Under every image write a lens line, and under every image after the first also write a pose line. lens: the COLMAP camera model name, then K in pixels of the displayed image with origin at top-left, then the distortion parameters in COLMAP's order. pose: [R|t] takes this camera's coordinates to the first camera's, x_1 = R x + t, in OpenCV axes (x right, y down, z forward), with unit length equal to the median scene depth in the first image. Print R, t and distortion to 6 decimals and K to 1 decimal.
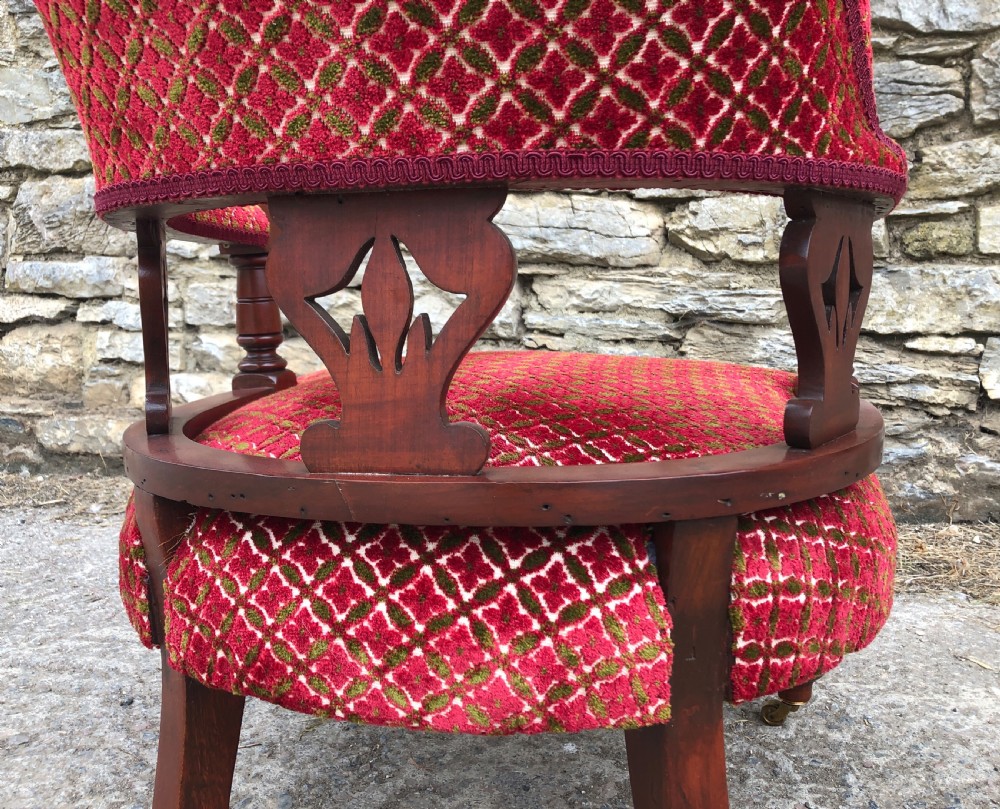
lens RADIAL K [[895.8, 0, 459.9], [0, 895.8, 395.2], [0, 0, 1]] dist [0.008249, 0.003018]
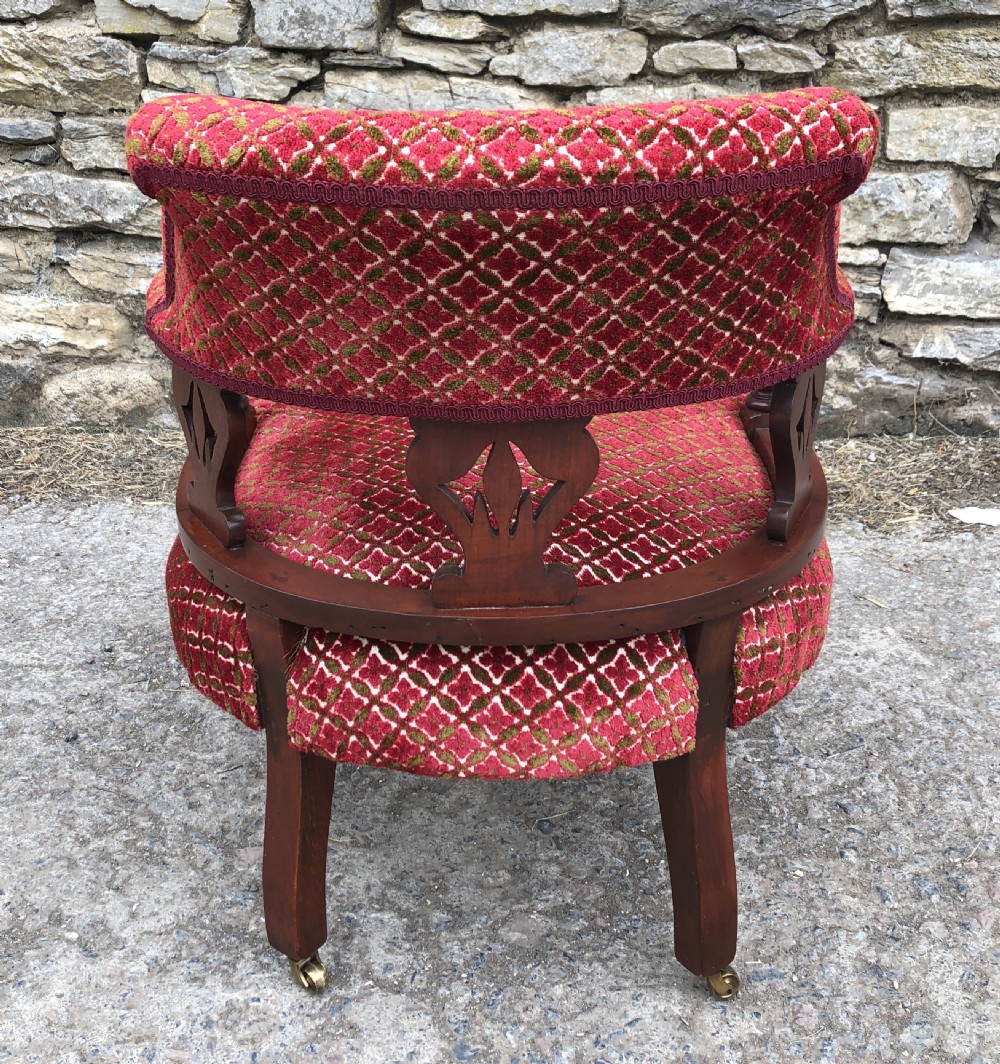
lens RADIAL K [[1278.2, 0, 484.0], [0, 1278.2, 417.7], [0, 0, 1]] dist [0.016806, 0.000000]
pose [[0.970701, -0.071048, 0.229548, -0.155115], [0.023578, 0.978841, 0.203260, -0.170938], [-0.239132, -0.191892, 0.951837, -0.223476]]
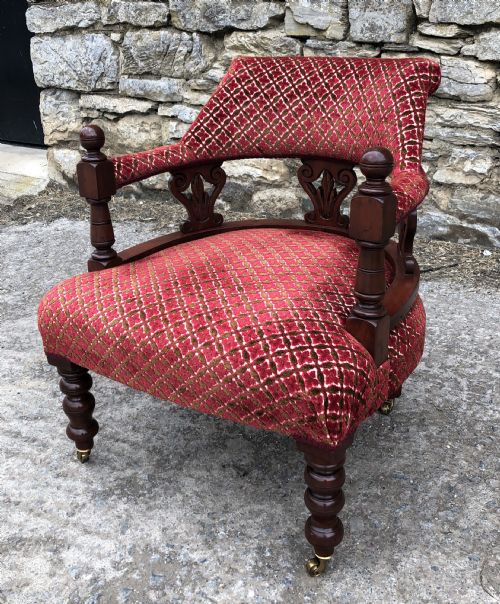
lens RADIAL K [[714.6, 0, 250.7], [0, 714.6, 240.1], [0, 0, 1]] dist [0.027494, 0.000000]
pose [[0.967076, 0.055243, -0.248418, 0.148156], [-0.003751, 0.979143, 0.203138, -0.175898], [0.254459, -0.195518, 0.947113, -0.444153]]
